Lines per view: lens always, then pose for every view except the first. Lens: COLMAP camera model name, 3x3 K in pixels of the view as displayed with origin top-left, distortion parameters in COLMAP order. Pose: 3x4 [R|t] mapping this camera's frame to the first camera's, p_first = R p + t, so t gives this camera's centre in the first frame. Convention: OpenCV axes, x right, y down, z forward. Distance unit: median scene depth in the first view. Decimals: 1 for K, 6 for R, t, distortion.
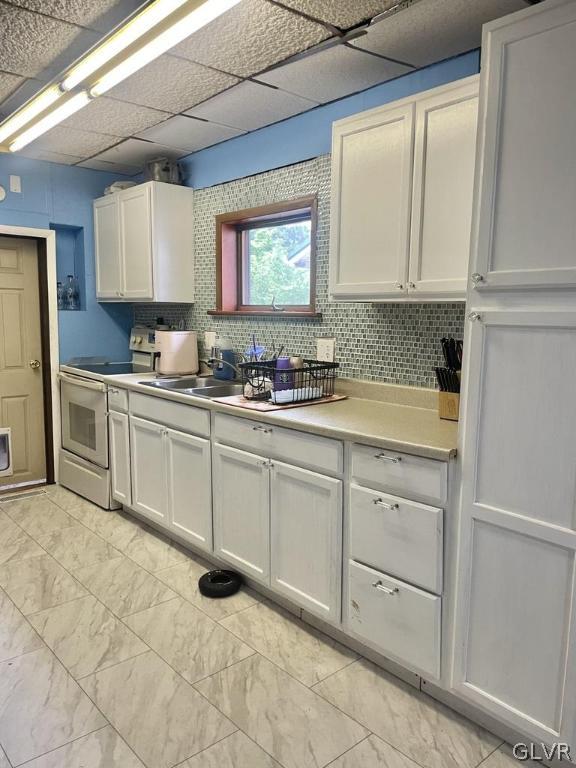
lens RADIAL K [[578.8, 0, 289.7], [0, 578.8, 381.6], [0, 0, 1]] dist [0.035256, 0.001282]
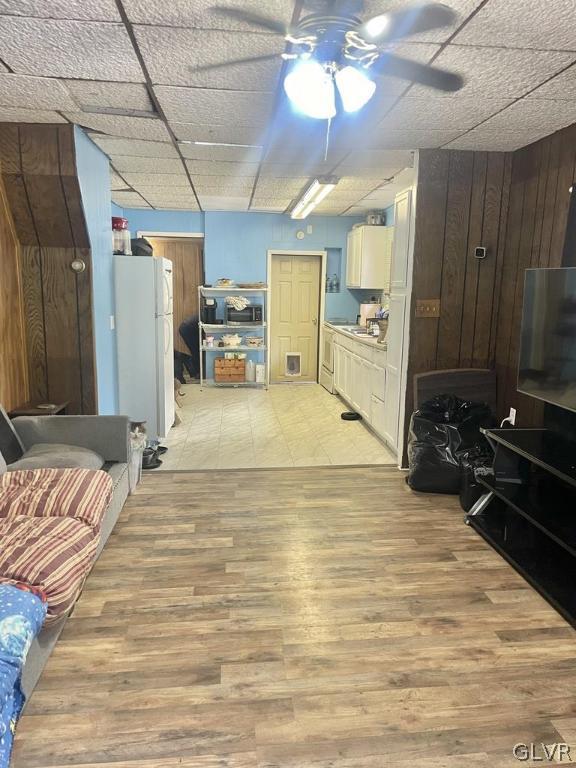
lens RADIAL K [[578.8, 0, 289.3], [0, 578.8, 386.0], [0, 0, 1]] dist [0.035256, 0.001282]
pose [[0.814338, 0.099350, -0.571824, 0.635873], [-0.077327, 0.995029, 0.062757, 0.073388], [0.575217, -0.006888, 0.817972, -0.639372]]
